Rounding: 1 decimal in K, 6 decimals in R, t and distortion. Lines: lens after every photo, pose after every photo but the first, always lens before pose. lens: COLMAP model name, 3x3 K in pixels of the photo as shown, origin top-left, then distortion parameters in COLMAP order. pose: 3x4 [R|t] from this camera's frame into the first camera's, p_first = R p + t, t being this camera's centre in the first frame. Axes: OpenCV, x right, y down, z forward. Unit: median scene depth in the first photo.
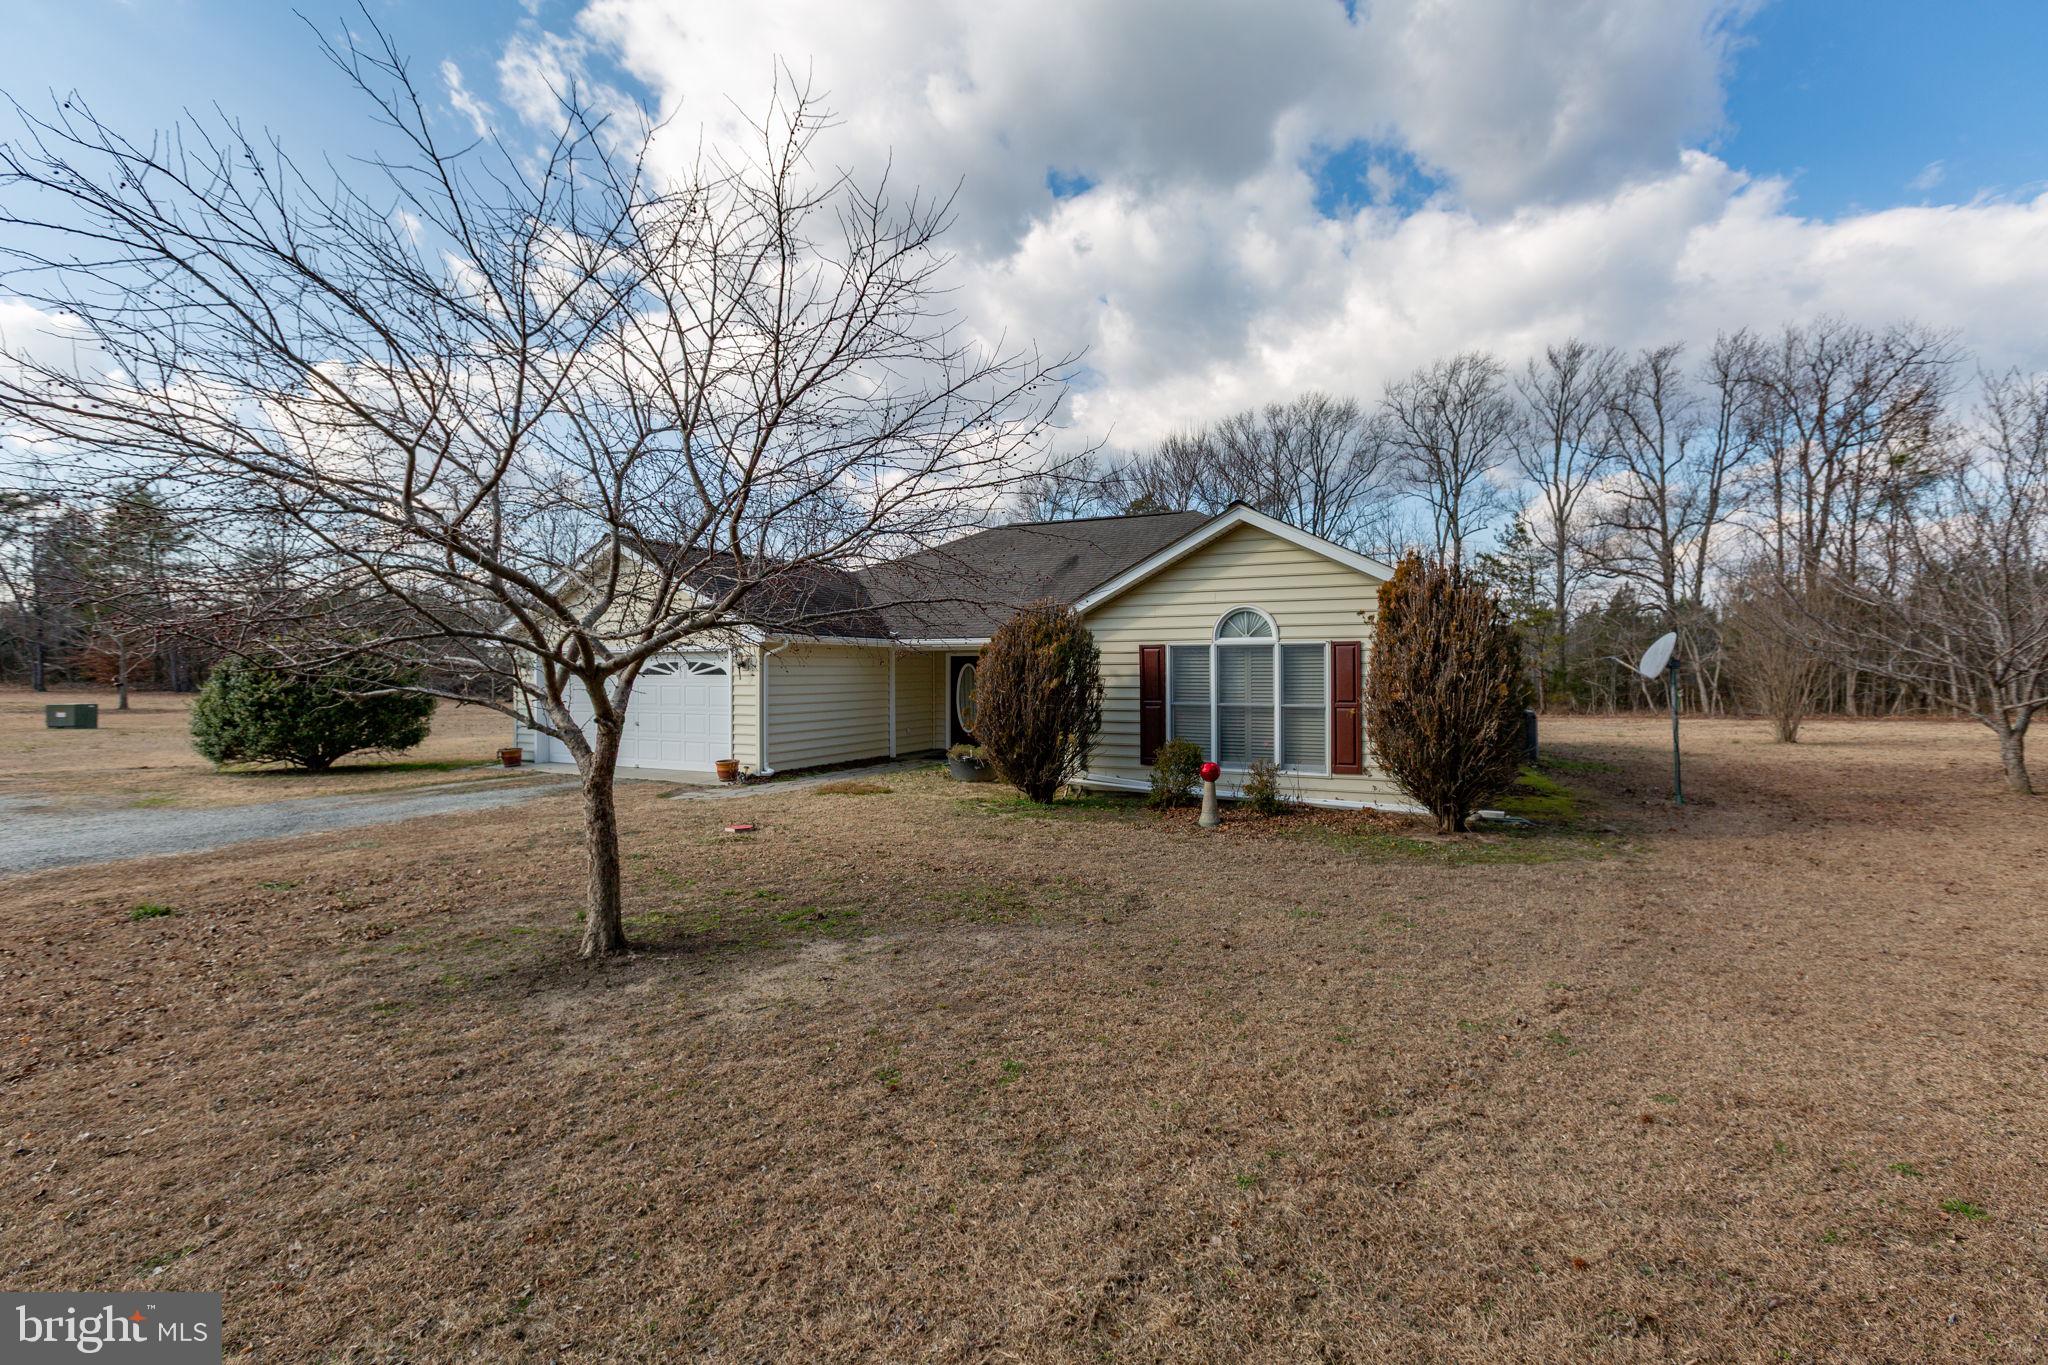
lens RADIAL K [[1213.5, 0, 1024.0], [0, 1213.5, 682.5], [0, 0, 1]] dist [-0.035262, -0.000268]
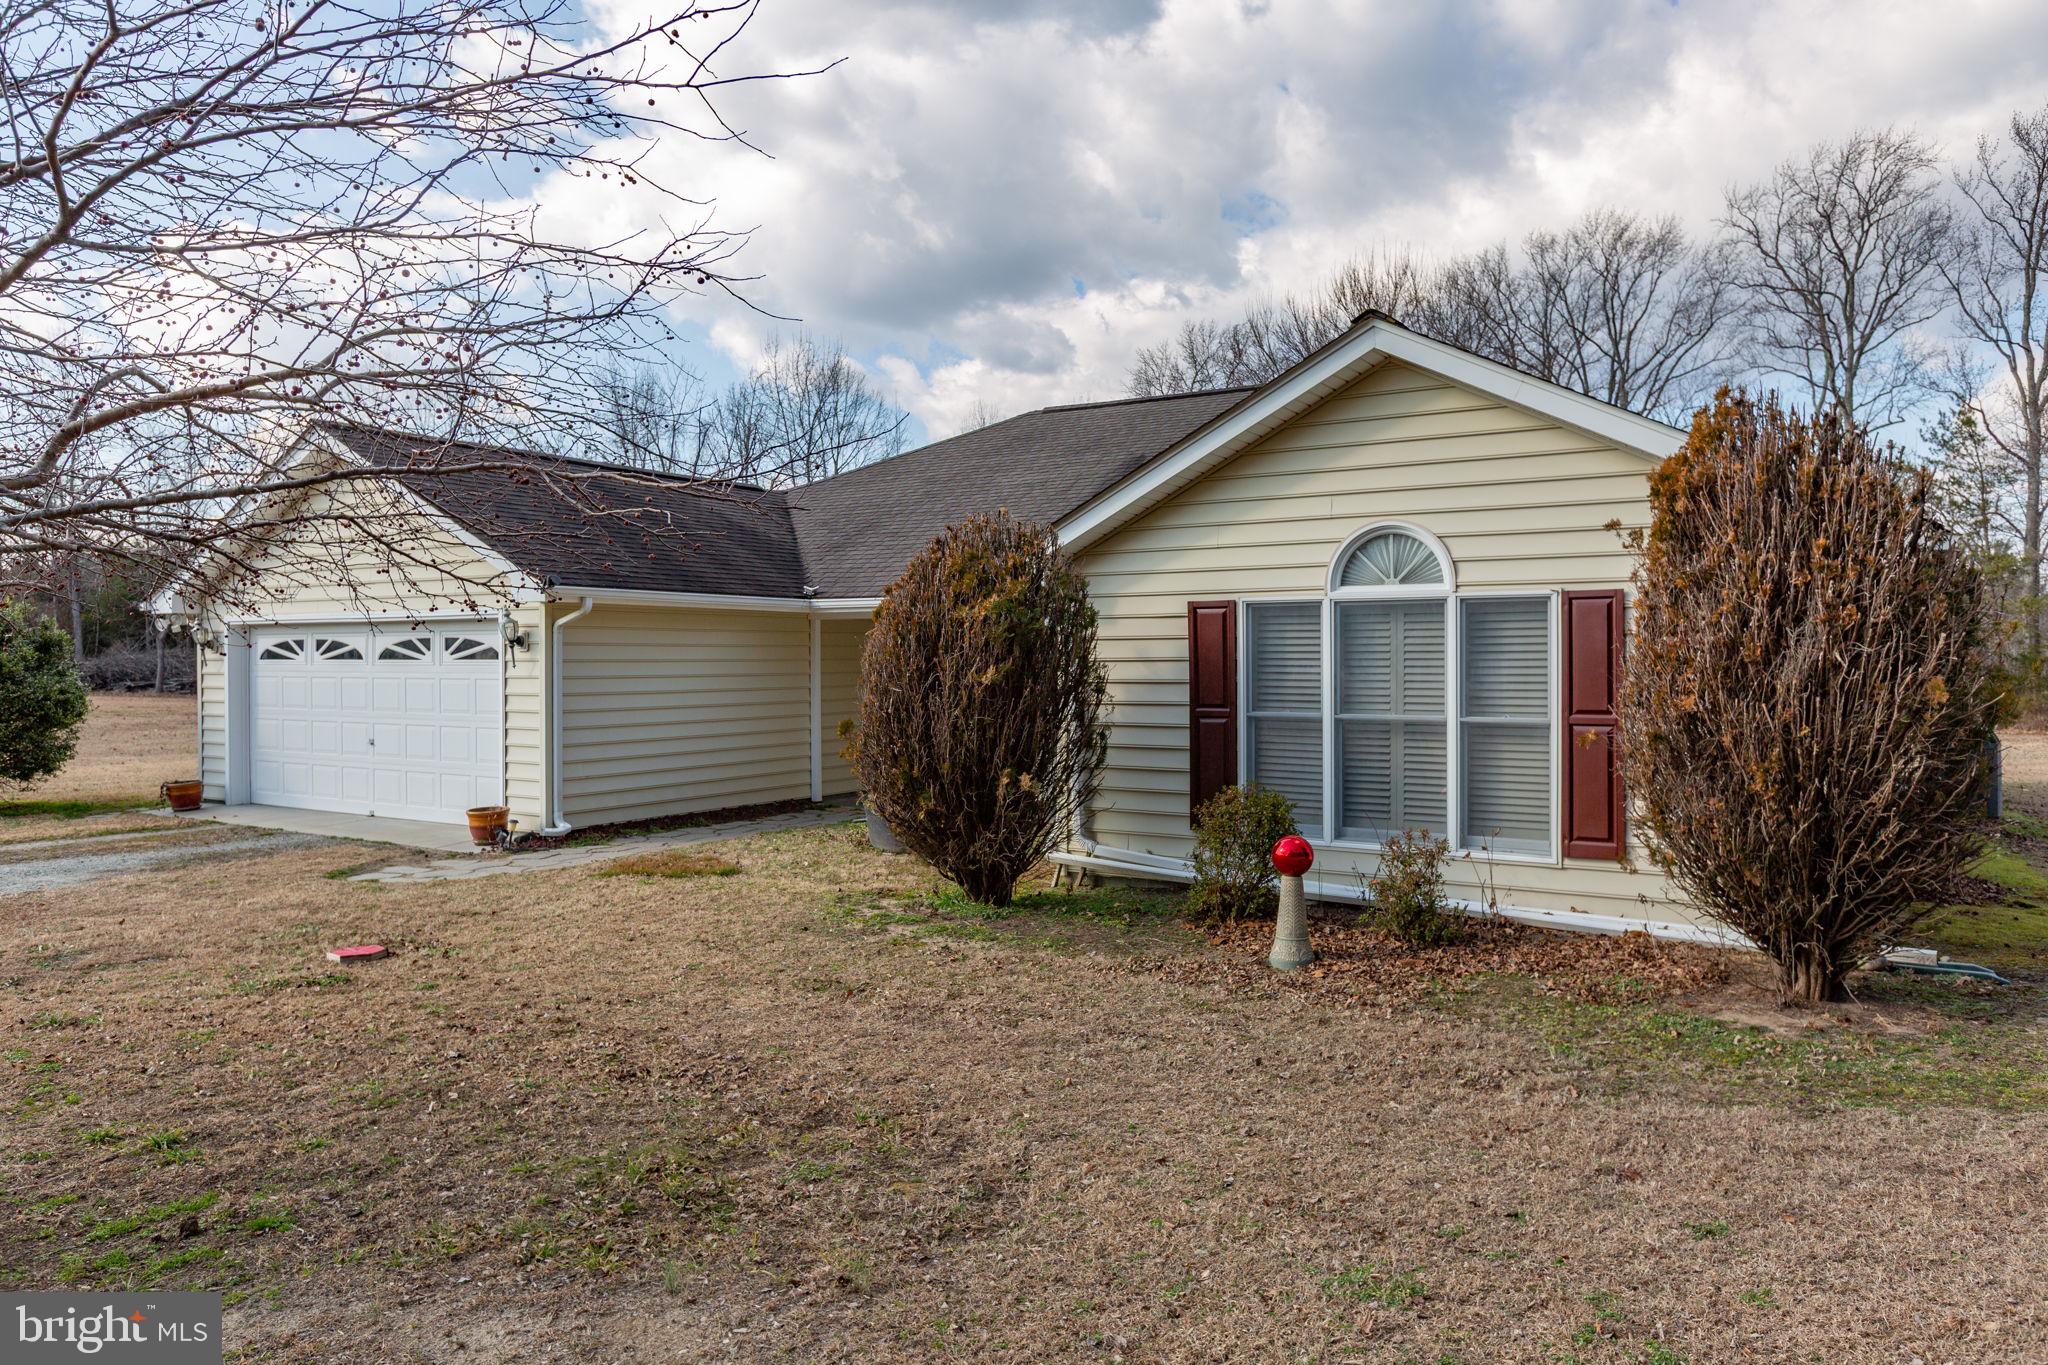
lens RADIAL K [[1752.2, 0, 948.3], [0, 1752.2, 687.6], [0, 0, 1]] dist [0.014700, -0.049841]
pose [[0.991223, 0.003020, -0.132165, 0.093116], [-0.002044, 0.999970, 0.007517, 0.000704], [0.132183, -0.007180, 0.991199, 0.239869]]
